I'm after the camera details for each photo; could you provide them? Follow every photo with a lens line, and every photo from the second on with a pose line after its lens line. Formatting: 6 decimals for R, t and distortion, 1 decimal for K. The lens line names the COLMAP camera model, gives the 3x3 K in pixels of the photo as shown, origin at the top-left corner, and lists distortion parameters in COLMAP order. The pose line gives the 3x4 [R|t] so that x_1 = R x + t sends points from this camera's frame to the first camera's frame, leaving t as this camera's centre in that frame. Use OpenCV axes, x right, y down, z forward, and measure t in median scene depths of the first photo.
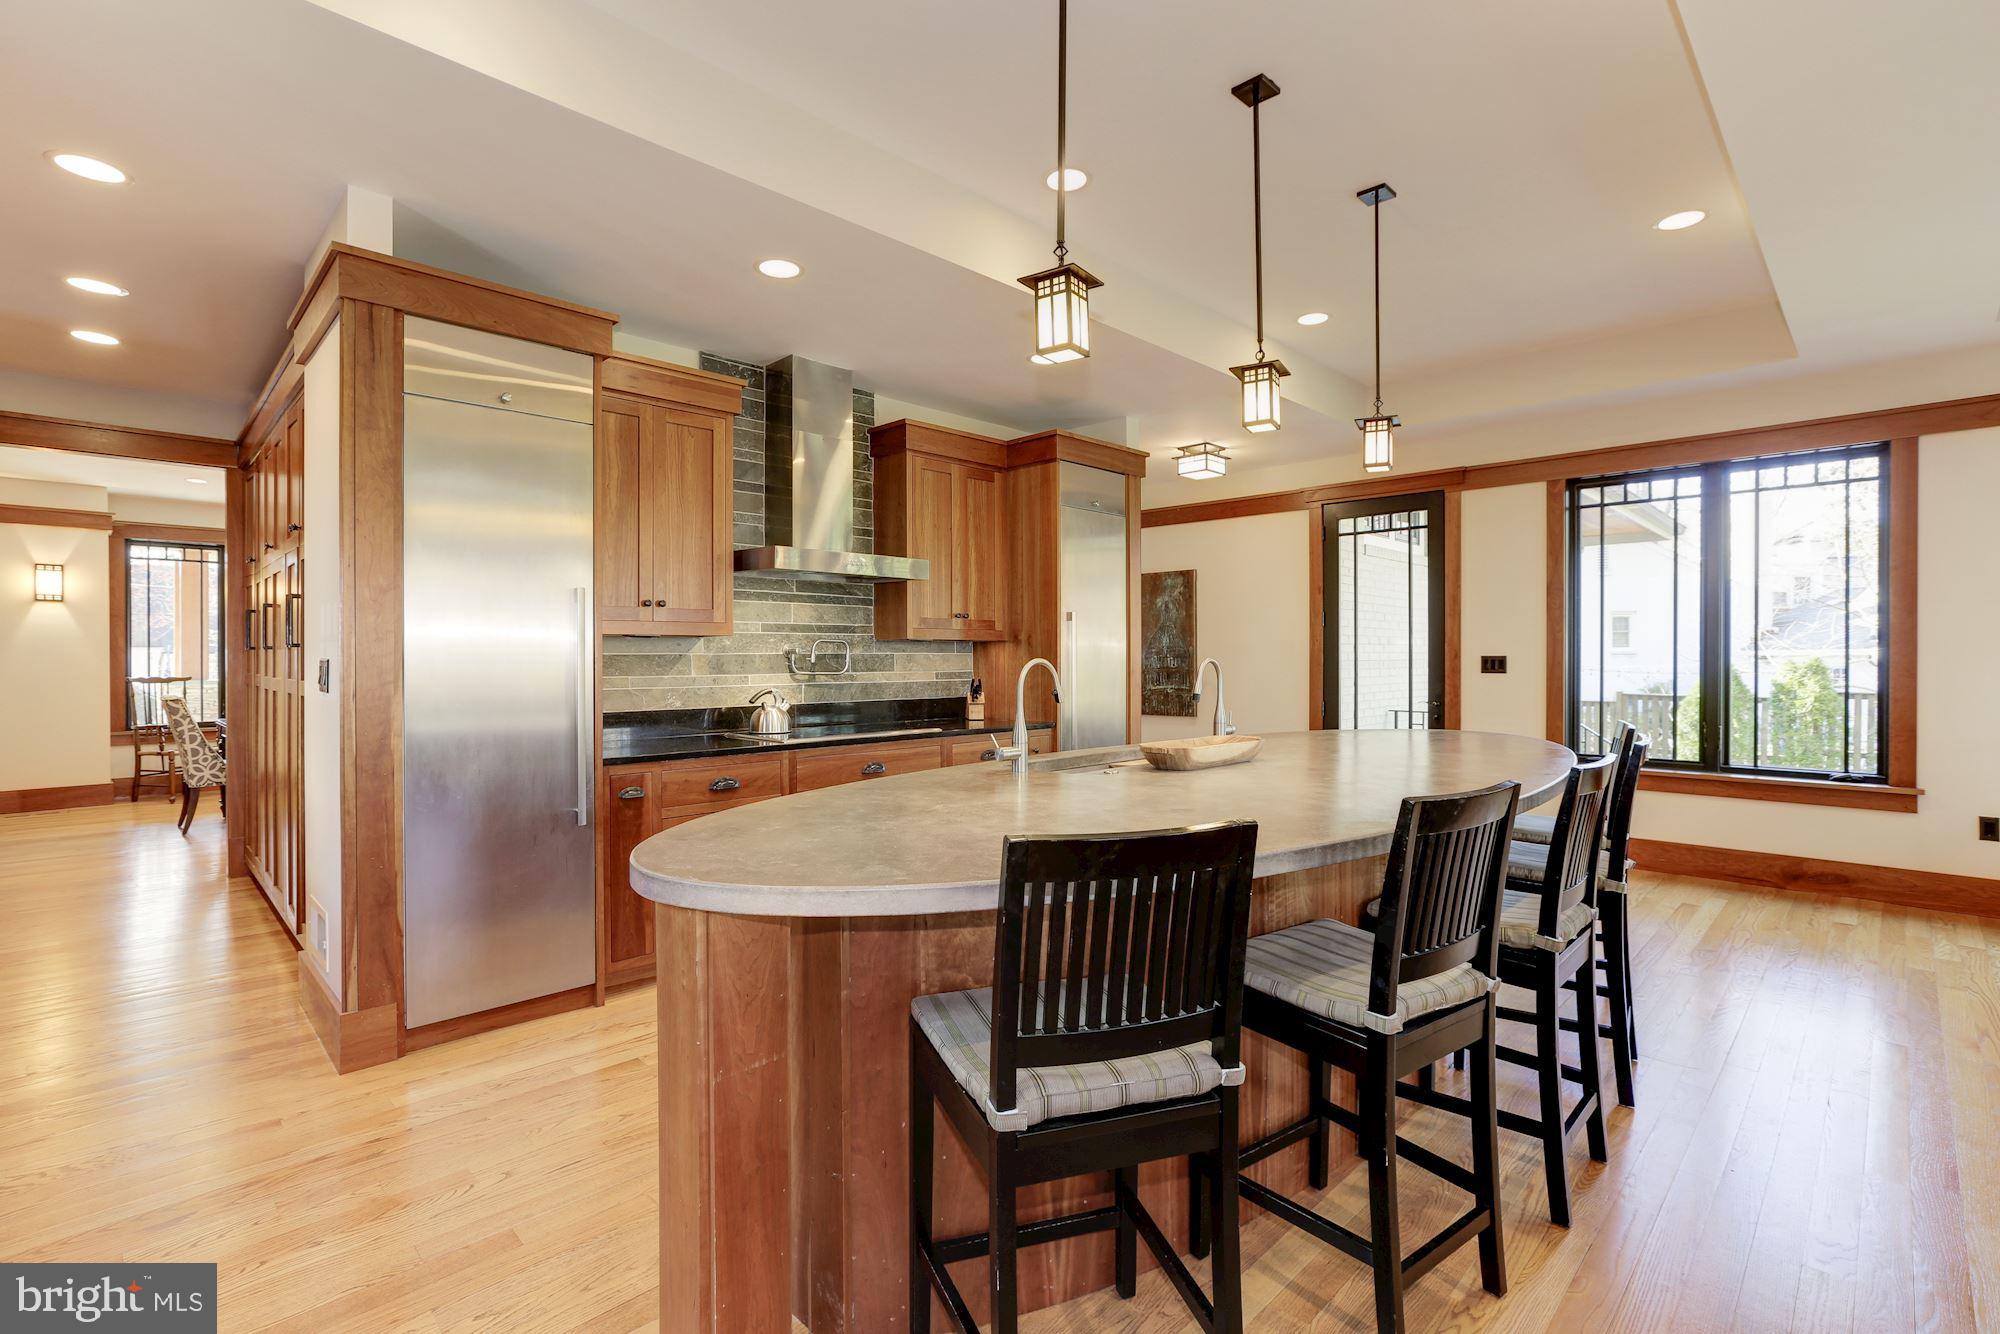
lens RADIAL K [[907.2, 0, 1004.8], [0, 907.2, 658.1], [0, 0, 1]] dist [-0.028999, 0.014396]
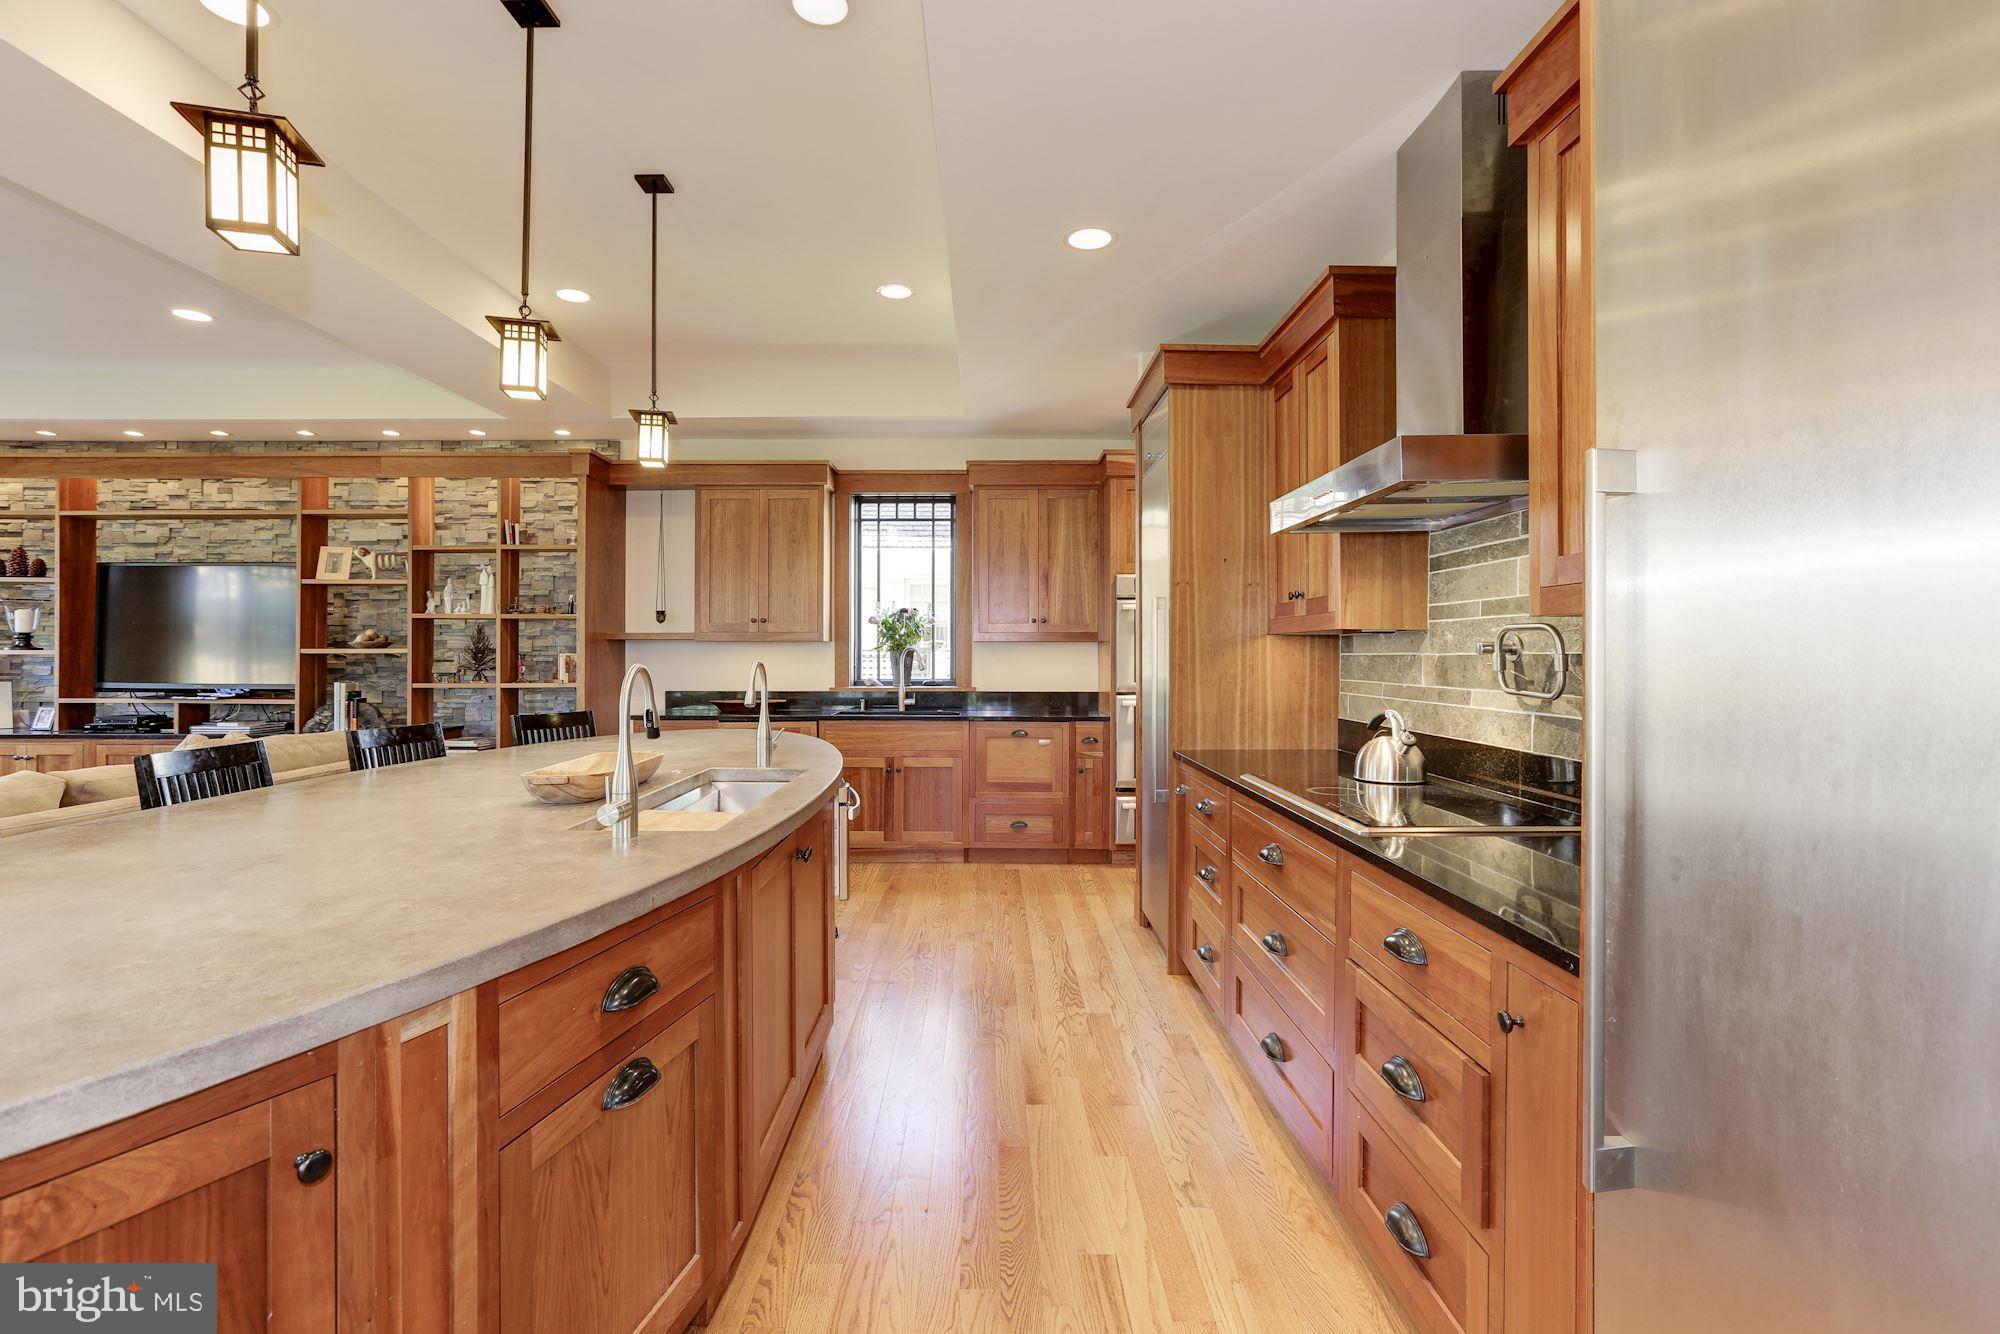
lens RADIAL K [[907.2, 0, 983.1], [0, 907.2, 650.6], [0, 0, 1]] dist [-0.028999, 0.014396]
pose [[-0.714201, -0.000355, -0.699940, 0.254861], [-0.001226, 0.999999, 0.000743, -0.005002], [0.699939, 0.001389, -0.714201, 0.852984]]
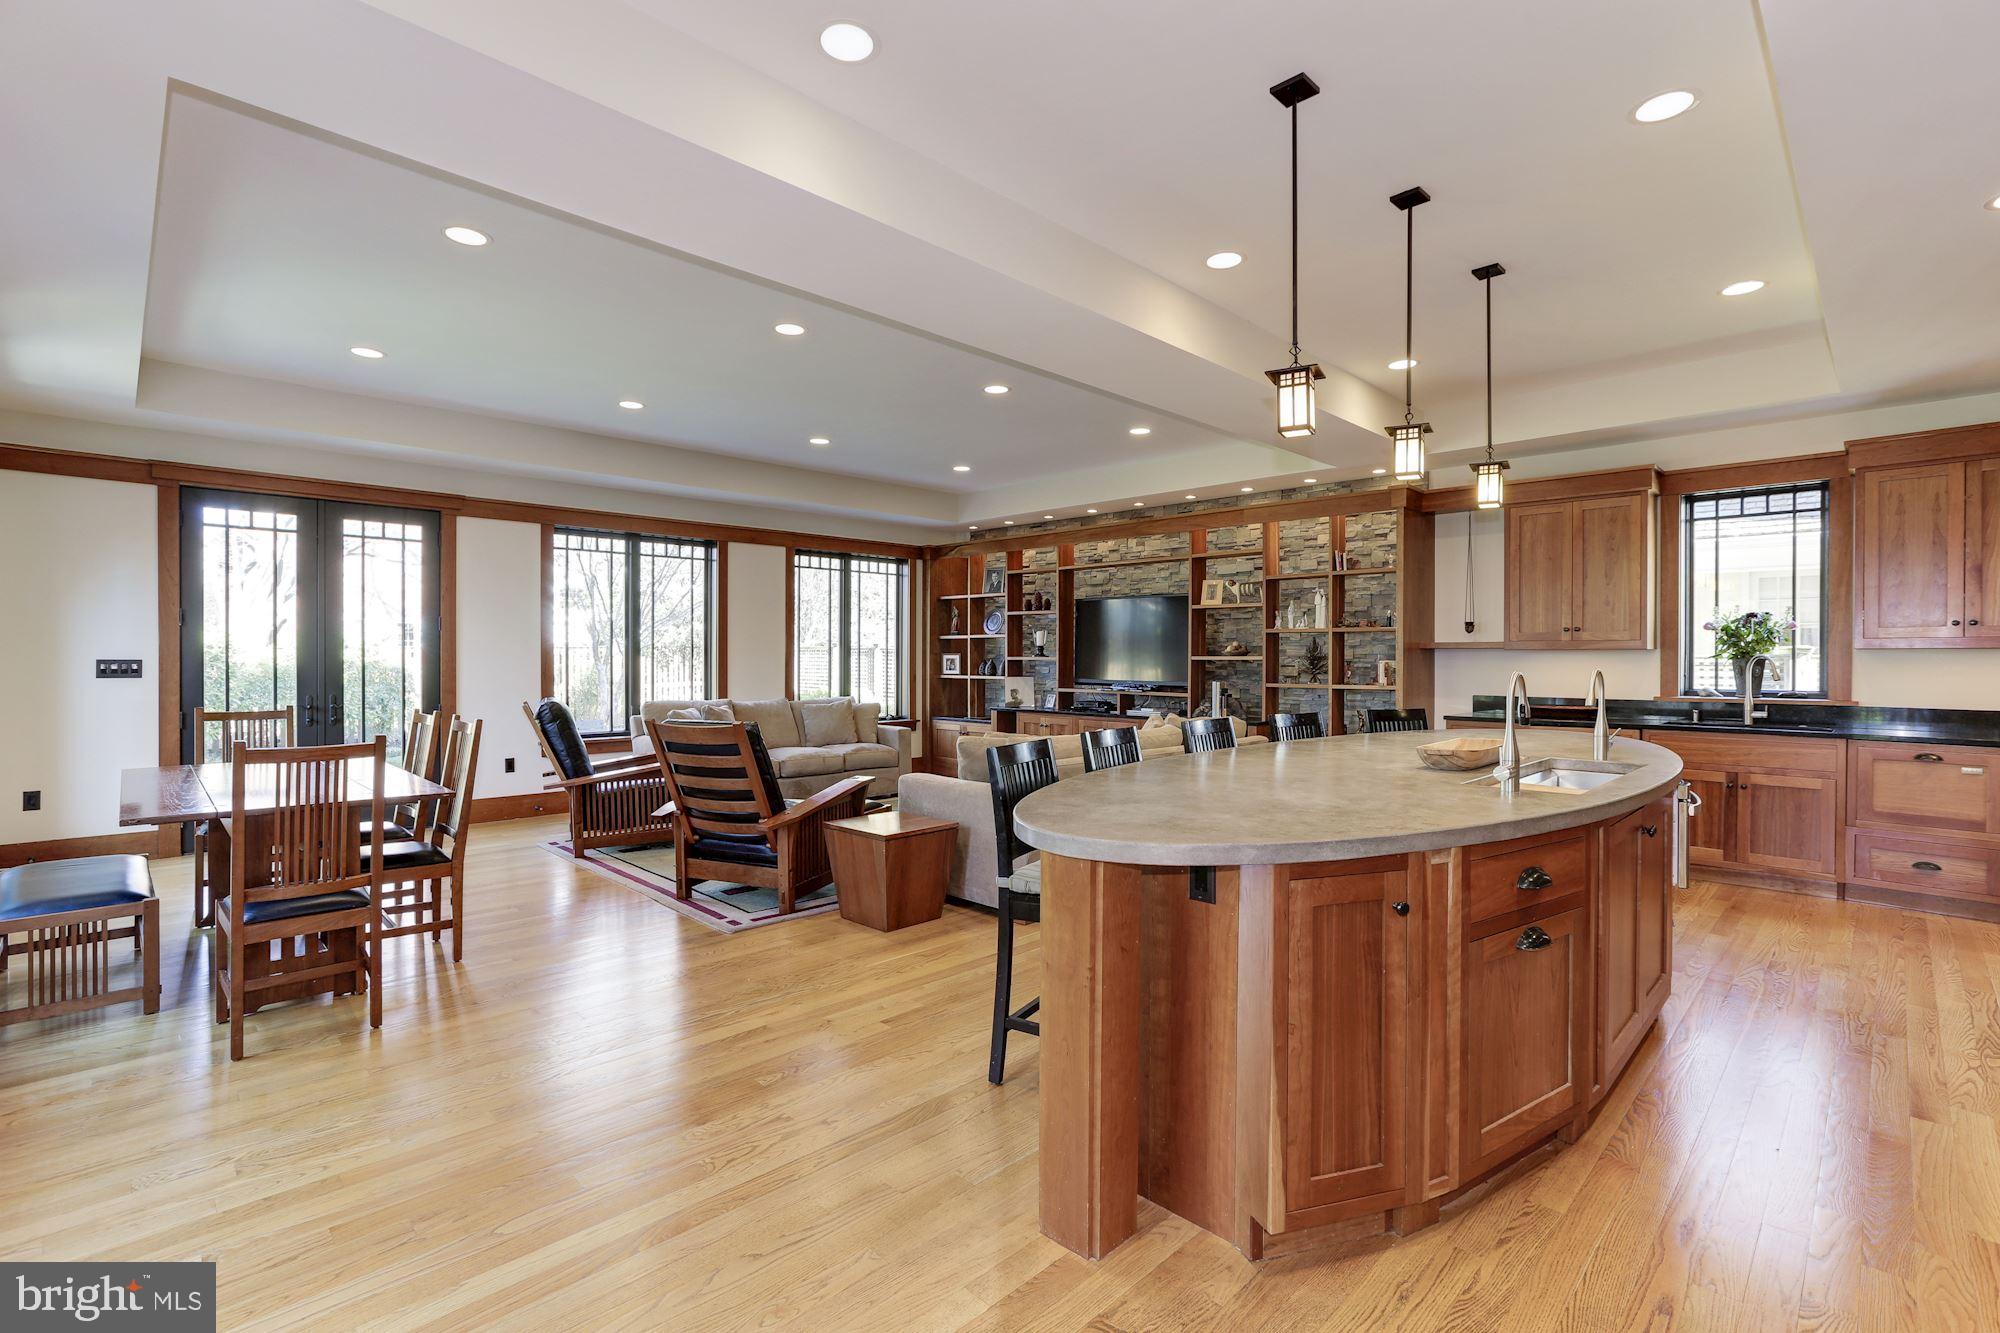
lens RADIAL K [[907.2, 0, 1011.5], [0, 907.2, 660.0], [0, 0, 1]] dist [-0.028999, 0.014396]
pose [[-1.000000, -0.000747, 0.000289, 0.361816], [-0.000745, 0.999977, 0.006792, -0.008457], [-0.000294, 0.006792, -0.999977, 0.978802]]
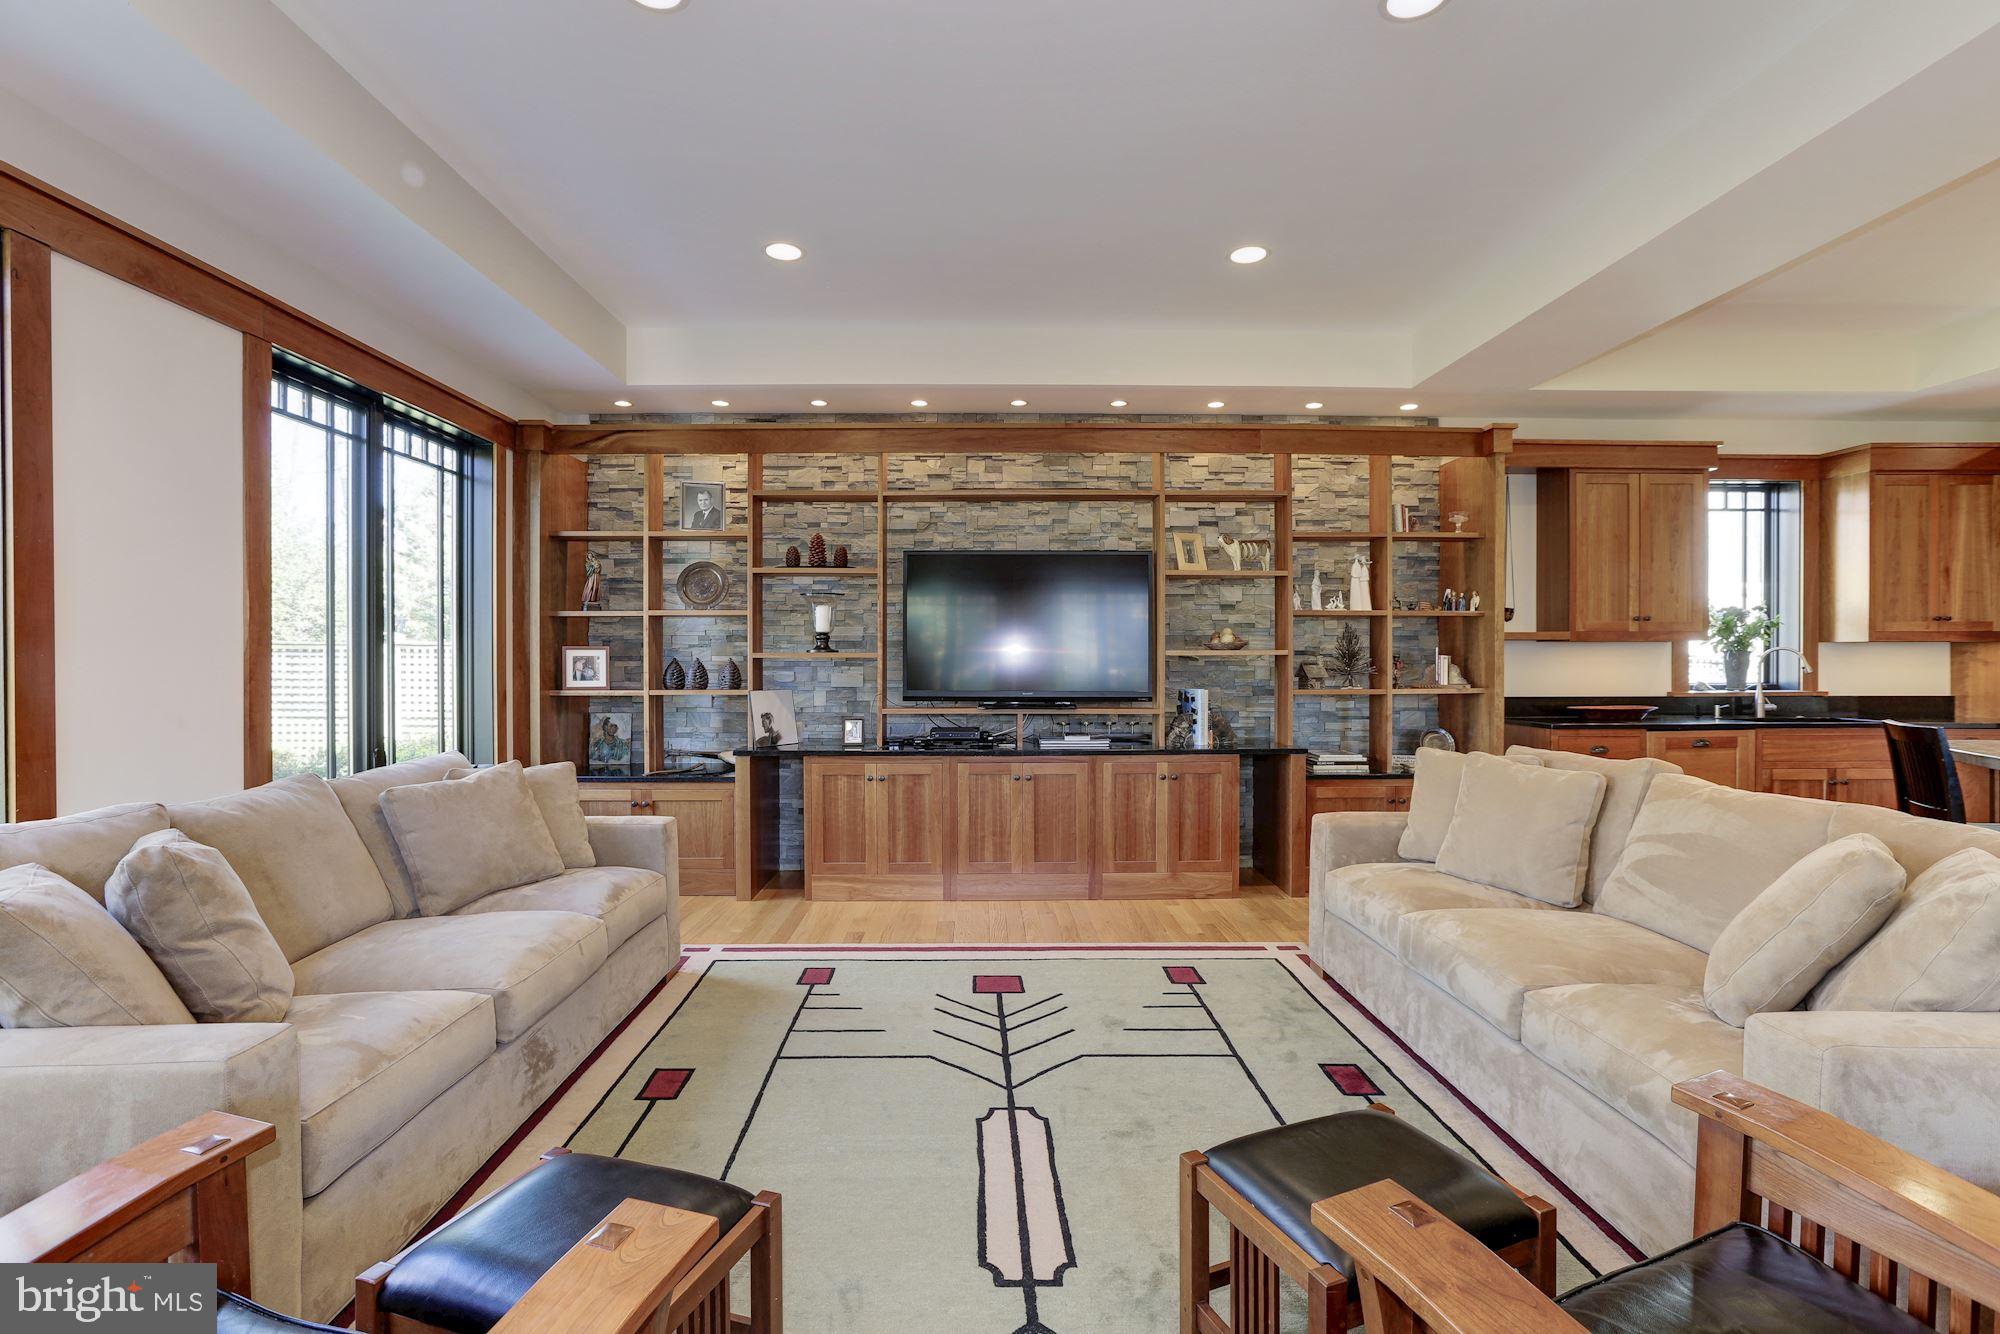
lens RADIAL K [[907.2, 0, 1005.0], [0, 907.2, 663.7], [0, 0, 1]] dist [-0.028999, 0.014396]
pose [[-0.697502, 0.008340, -0.716534, 0.780179], [0.000463, 0.999937, 0.011188, -0.002333], [0.716583, 0.007472, -0.697462, 0.183672]]
